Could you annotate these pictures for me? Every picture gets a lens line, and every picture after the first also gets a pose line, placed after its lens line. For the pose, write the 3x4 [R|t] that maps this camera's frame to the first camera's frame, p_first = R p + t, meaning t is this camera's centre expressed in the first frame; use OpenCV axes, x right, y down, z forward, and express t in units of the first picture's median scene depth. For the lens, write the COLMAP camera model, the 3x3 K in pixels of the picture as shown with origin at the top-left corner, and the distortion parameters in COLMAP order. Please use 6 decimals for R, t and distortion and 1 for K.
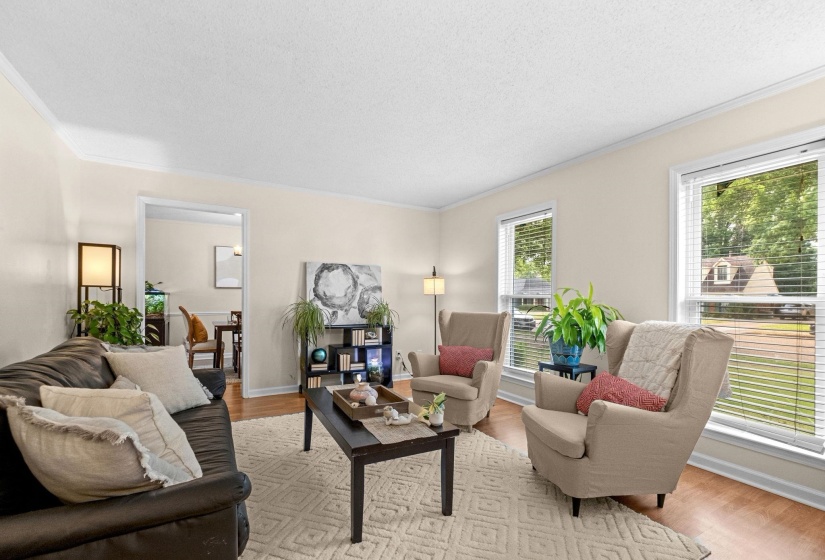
lens RADIAL K [[368.8, 0, 412.6], [0, 368.8, 305.1], [0, 0, 1]] dist [0.001702, 0.000078]
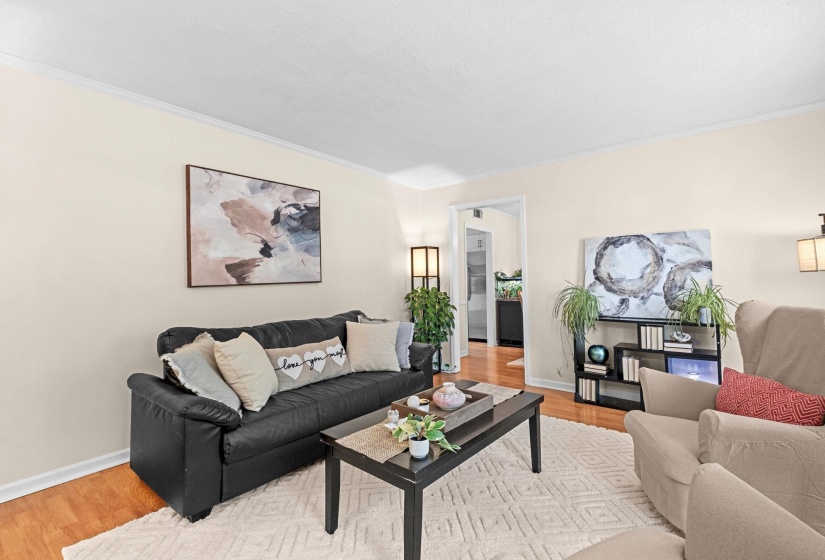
lens RADIAL K [[368.8, 0, 412.0], [0, 368.8, 277.3], [0, 0, 1]] dist [0.001702, 0.000078]
pose [[0.375440, -0.029964, -0.926362, 0.326092], [-0.004150, 0.999413, -0.034009, 0.000260], [0.926837, 0.016613, 0.375095, 0.316372]]
